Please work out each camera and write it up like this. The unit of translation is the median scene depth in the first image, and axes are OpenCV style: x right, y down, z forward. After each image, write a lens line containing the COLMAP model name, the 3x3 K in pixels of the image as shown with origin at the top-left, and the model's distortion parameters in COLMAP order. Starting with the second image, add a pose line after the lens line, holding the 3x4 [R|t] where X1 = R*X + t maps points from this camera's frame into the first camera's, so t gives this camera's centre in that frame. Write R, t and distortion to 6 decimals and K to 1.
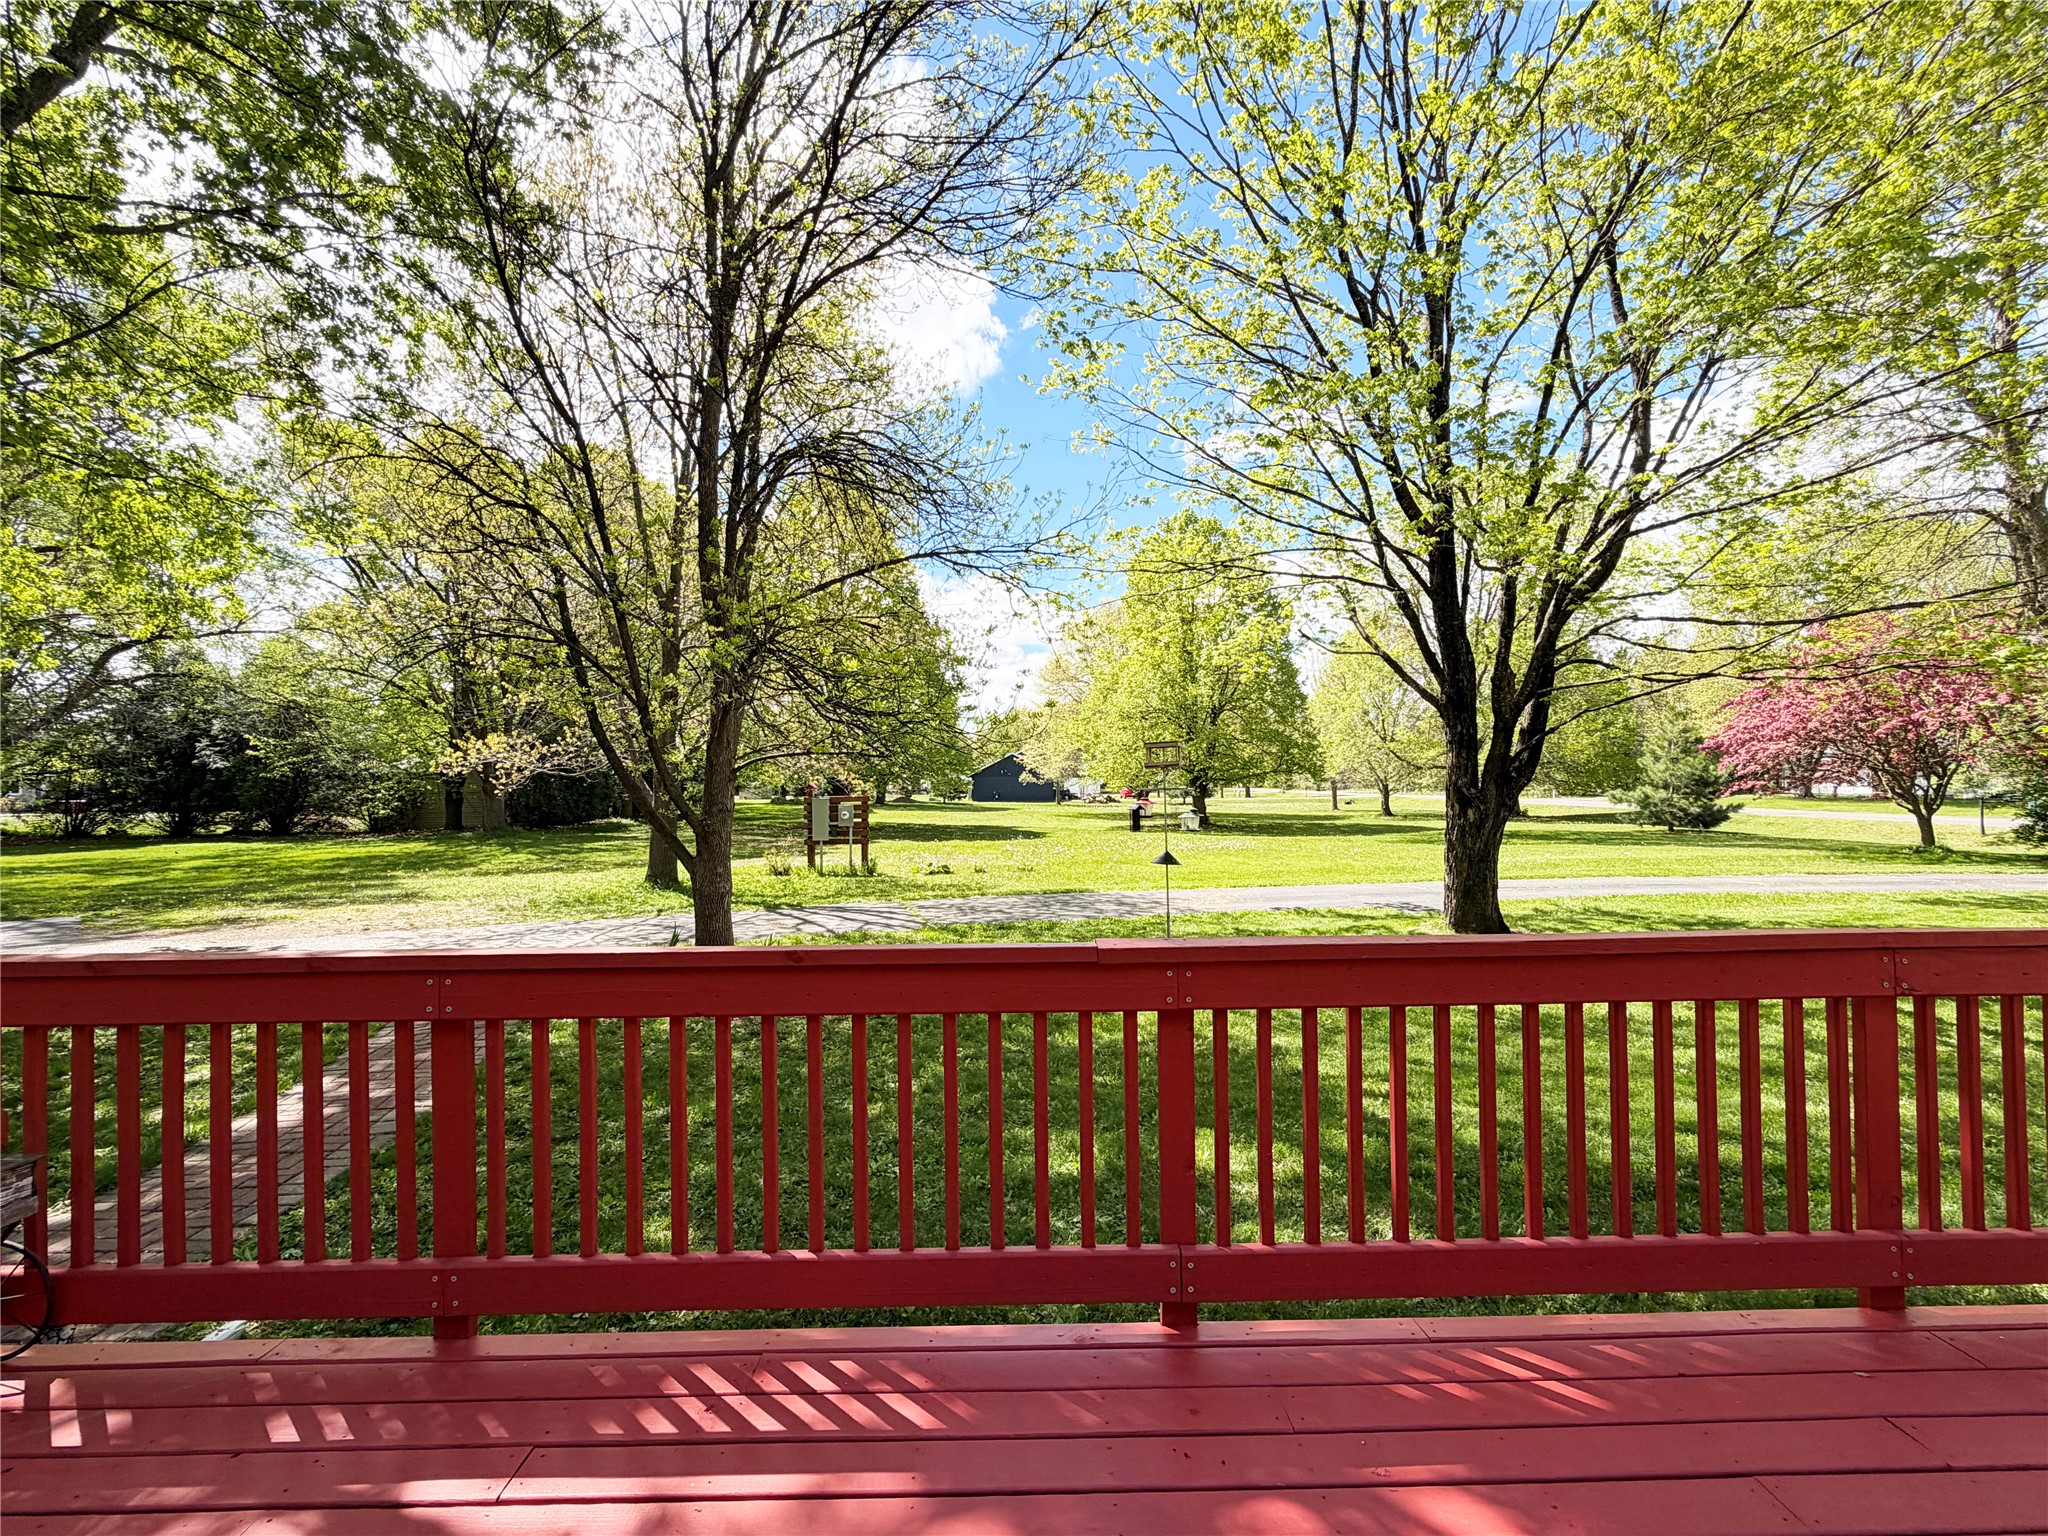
lens RADIAL K [[902.7, 0, 1024.8], [0, 902.7, 779.6], [0, 0, 1]] dist [-0.005400, 0.000431]
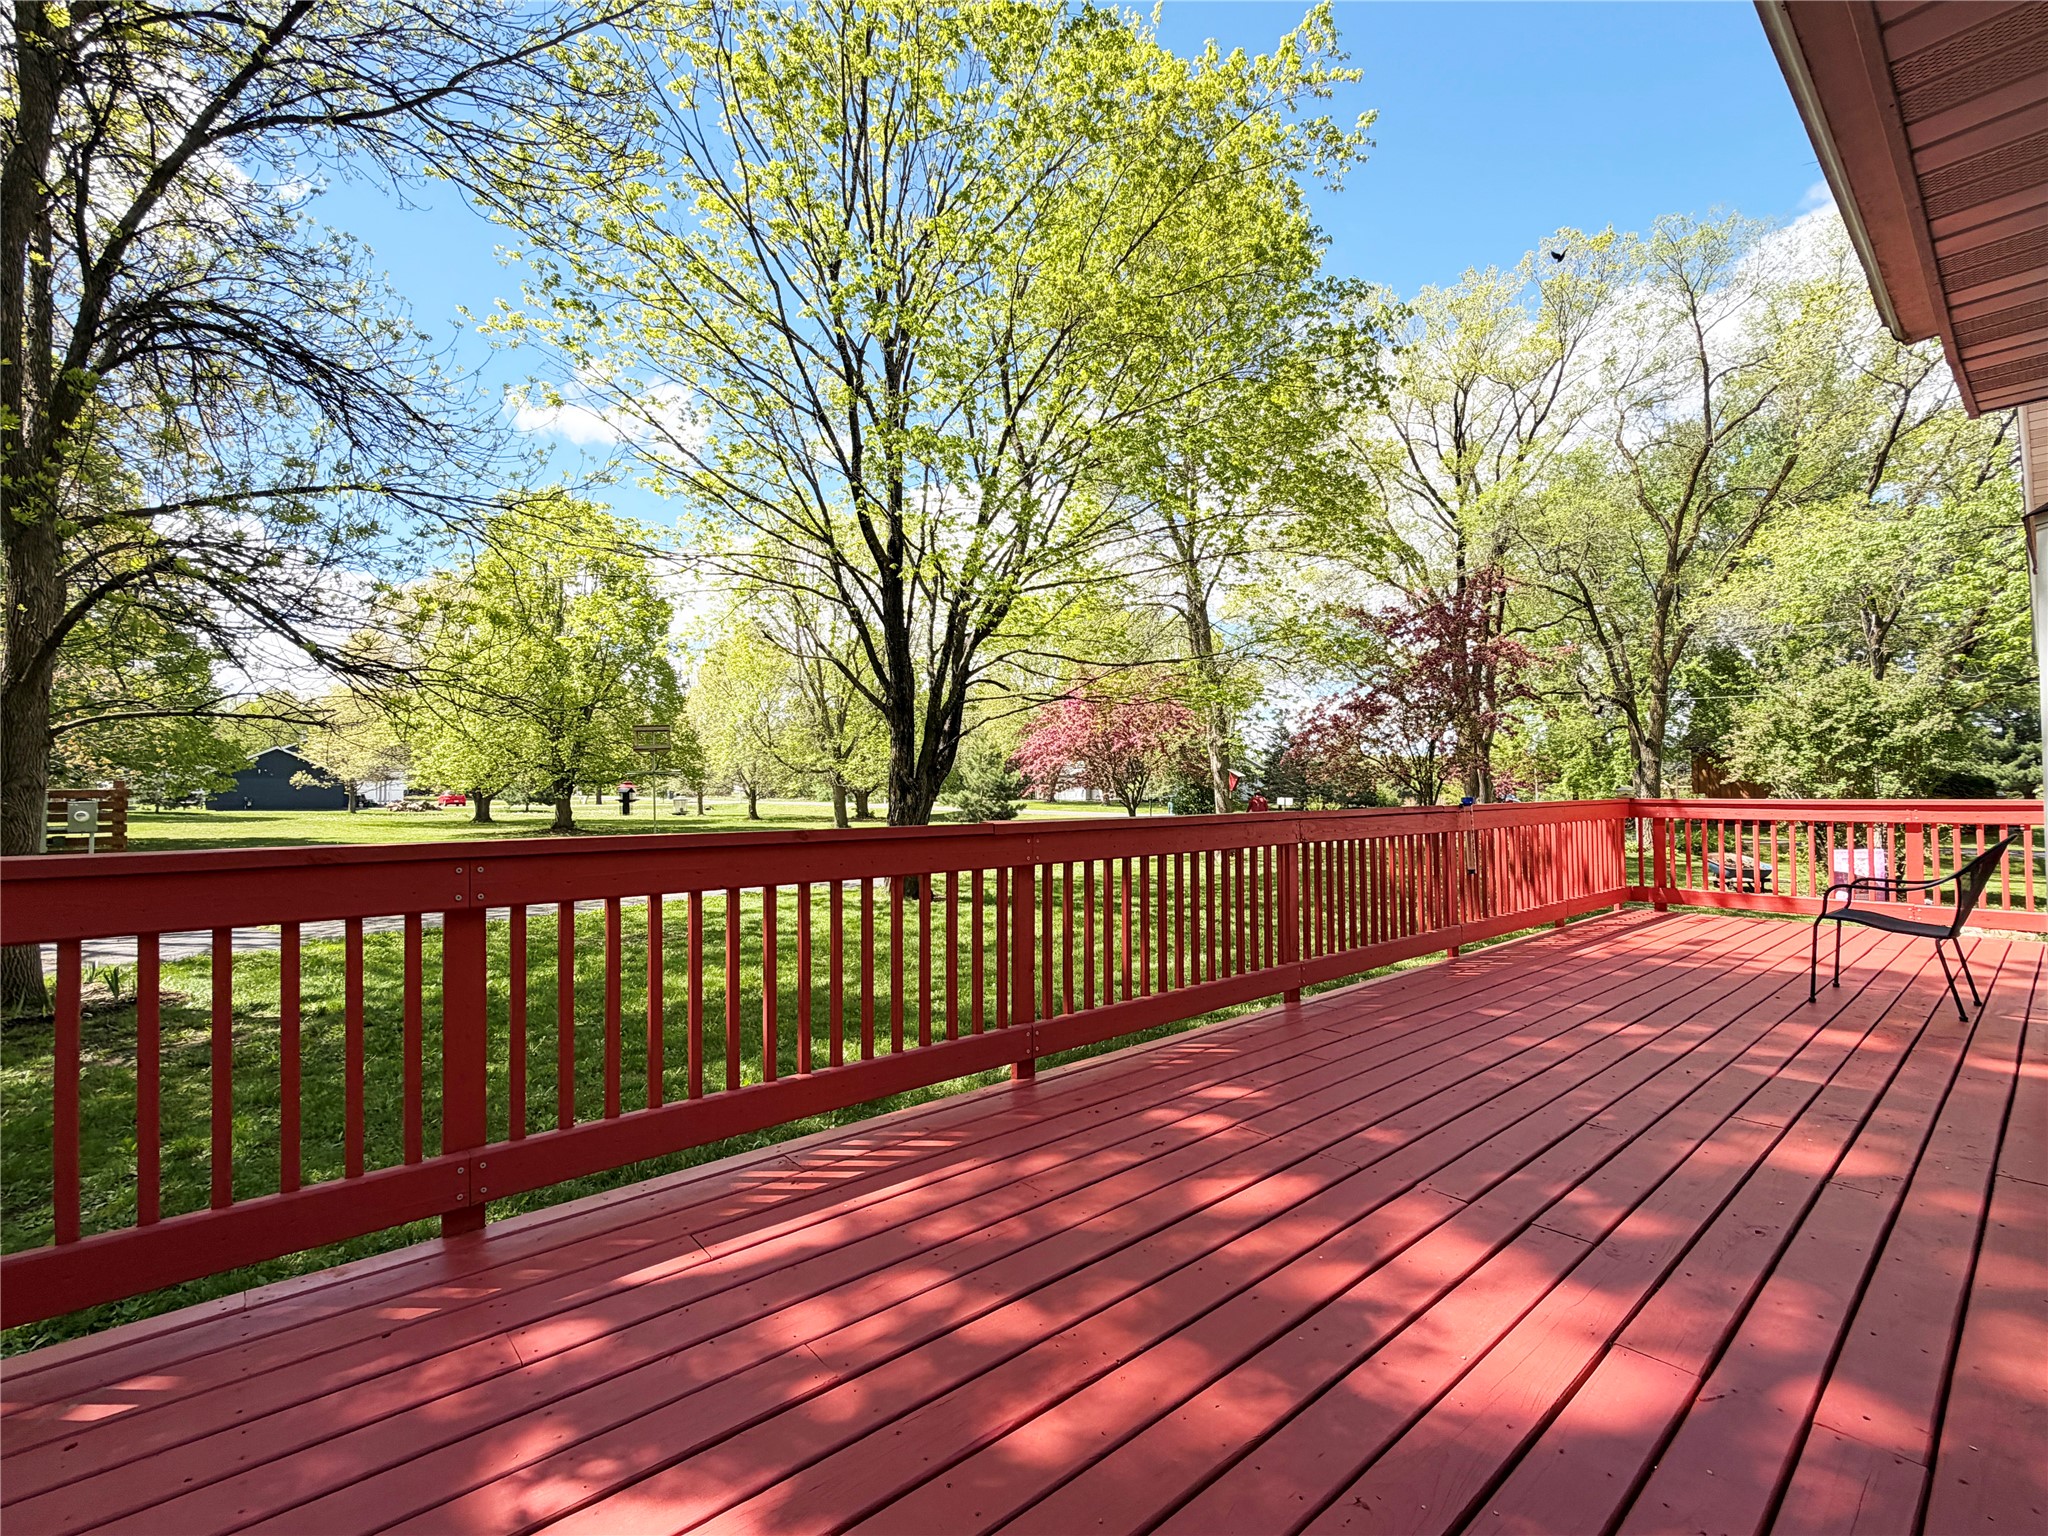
lens RADIAL K [[902.7, 0, 1026.8], [0, 902.7, 770.6], [0, 0, 1]] dist [-0.005400, 0.000431]
pose [[0.764579, 0.021317, 0.644177, -0.143025], [-0.008125, 0.999692, -0.023438, 0.023869], [-0.644478, 0.012686, 0.764517, -0.026880]]
